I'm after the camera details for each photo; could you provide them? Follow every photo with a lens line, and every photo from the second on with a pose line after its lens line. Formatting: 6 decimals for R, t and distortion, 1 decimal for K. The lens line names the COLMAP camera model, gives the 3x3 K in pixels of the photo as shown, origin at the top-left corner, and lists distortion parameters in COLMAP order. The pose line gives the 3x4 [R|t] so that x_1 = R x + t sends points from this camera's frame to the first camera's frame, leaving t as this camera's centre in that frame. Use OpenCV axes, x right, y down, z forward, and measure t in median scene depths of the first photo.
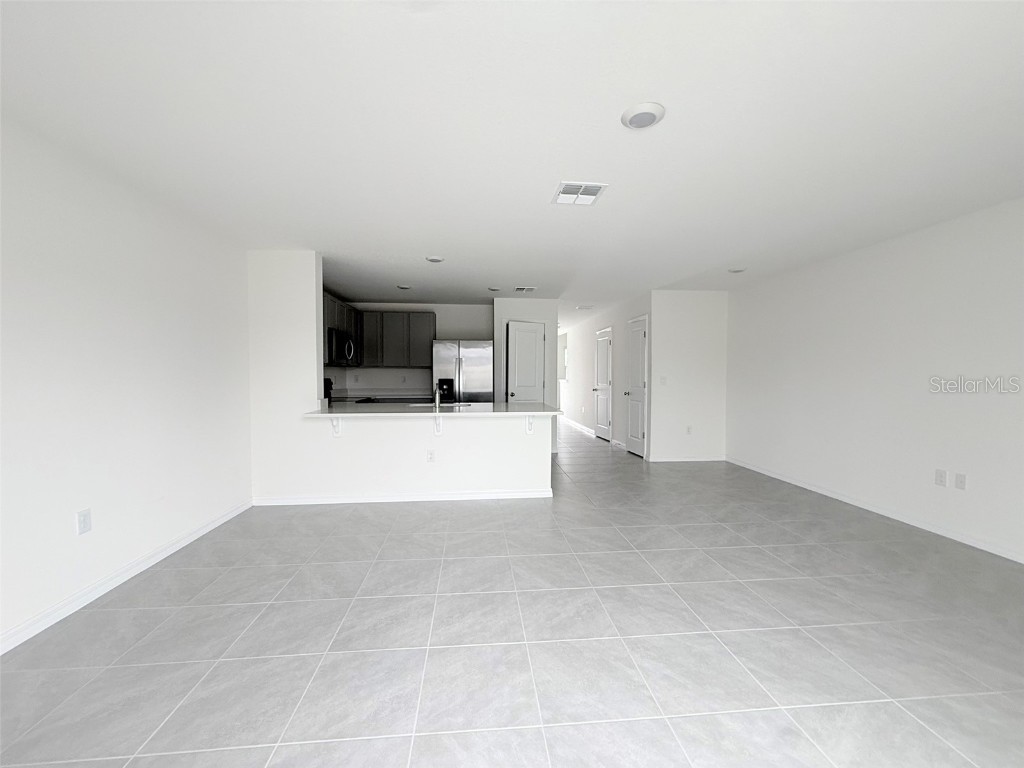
lens RADIAL K [[408.5, 0, 506.7], [0, 408.5, 382.9], [0, 0, 1]] dist [-0.000520, -0.000100]
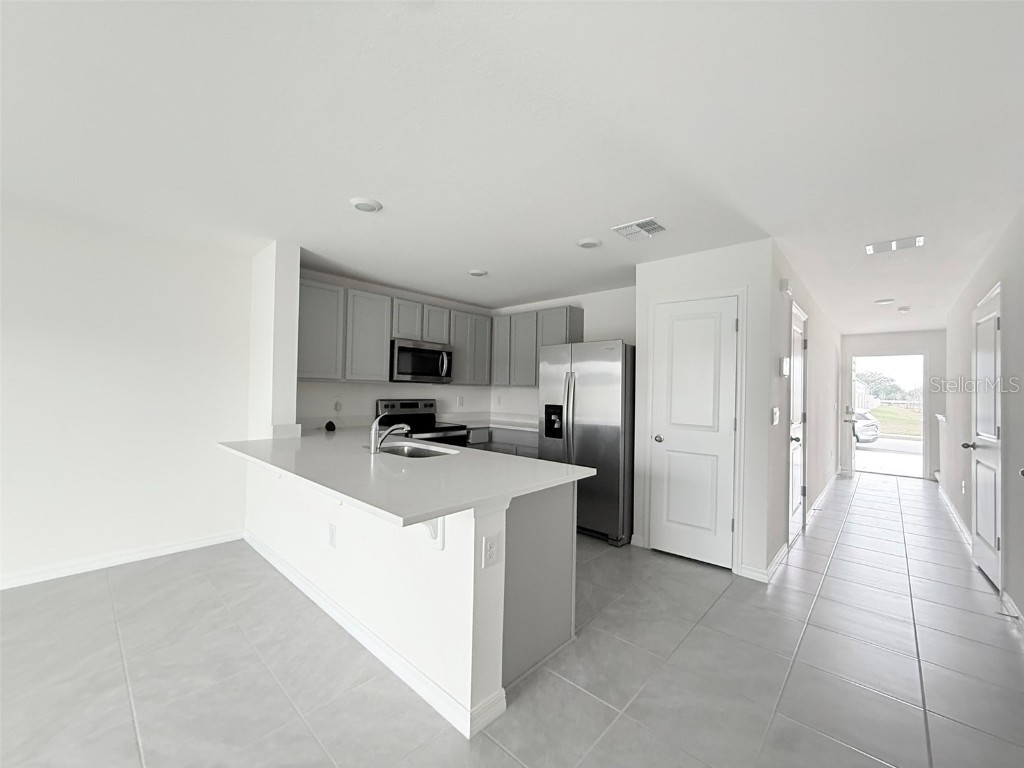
lens RADIAL K [[408.5, 0, 506.7], [0, 408.5, 382.9], [0, 0, 1]] dist [-0.000520, -0.000100]
pose [[0.673730, 0.002067, -0.738975, 0.276796], [-0.037844, 0.998780, -0.031709, -0.021988], [0.738008, 0.049329, 0.672986, 0.515005]]
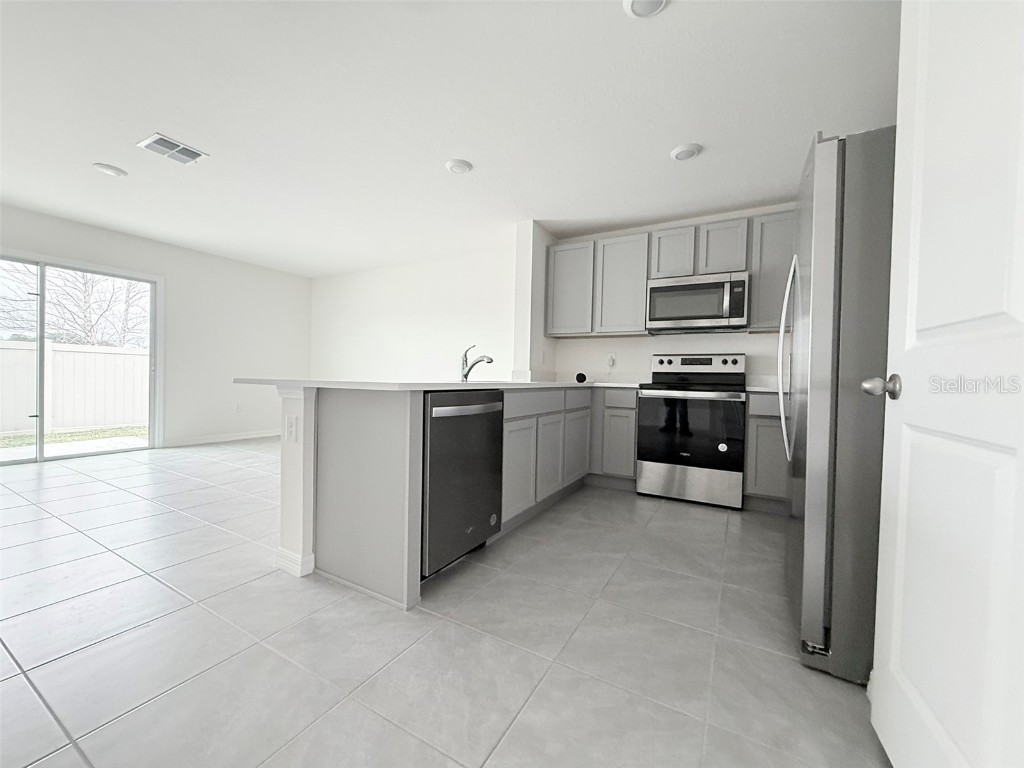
lens RADIAL K [[408.5, 0, 506.7], [0, 408.5, 382.9], [0, 0, 1]] dist [-0.000520, -0.000100]
pose [[-0.570019, 0.000062, -0.821631, 0.237920], [-0.040151, 0.998803, 0.027931, 0.027755], [0.820650, 0.048910, -0.569335, 1.003156]]
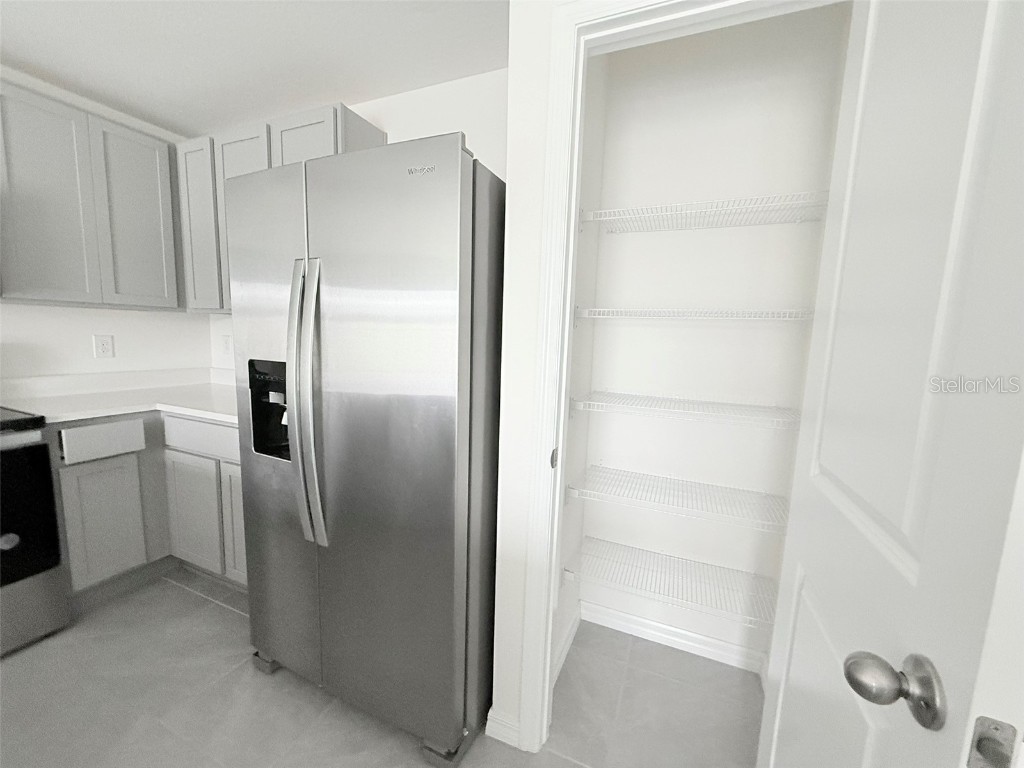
lens RADIAL K [[408.5, 0, 506.7], [0, 408.5, 382.9], [0, 0, 1]] dist [-0.000520, -0.000100]
pose [[0.883169, 0.086956, -0.460924, 0.063708], [-0.043737, 0.993651, 0.103654, -0.027423], [0.467011, -0.071384, 0.881366, 0.869993]]
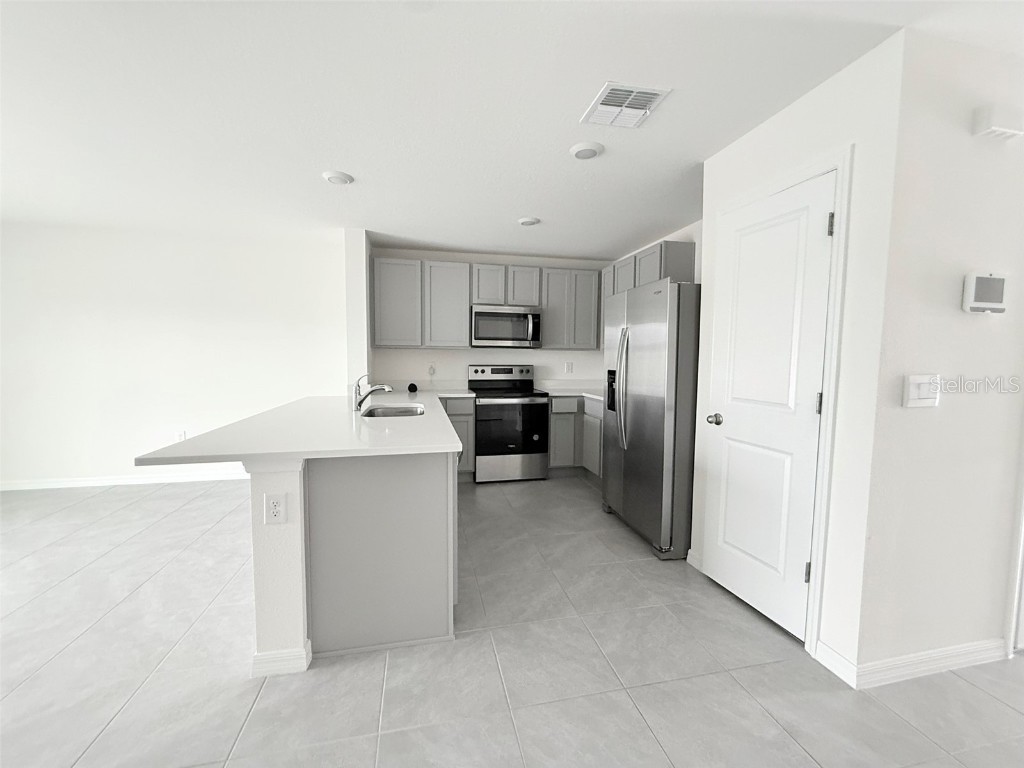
lens RADIAL K [[408.5, 0, 506.7], [0, 408.5, 382.9], [0, 0, 1]] dist [-0.000520, -0.000100]
pose [[0.131002, 0.065138, -0.989240, 0.346457], [-0.029787, 0.997647, 0.061747, -0.022197], [0.990935, 0.021378, 0.132634, 0.800736]]
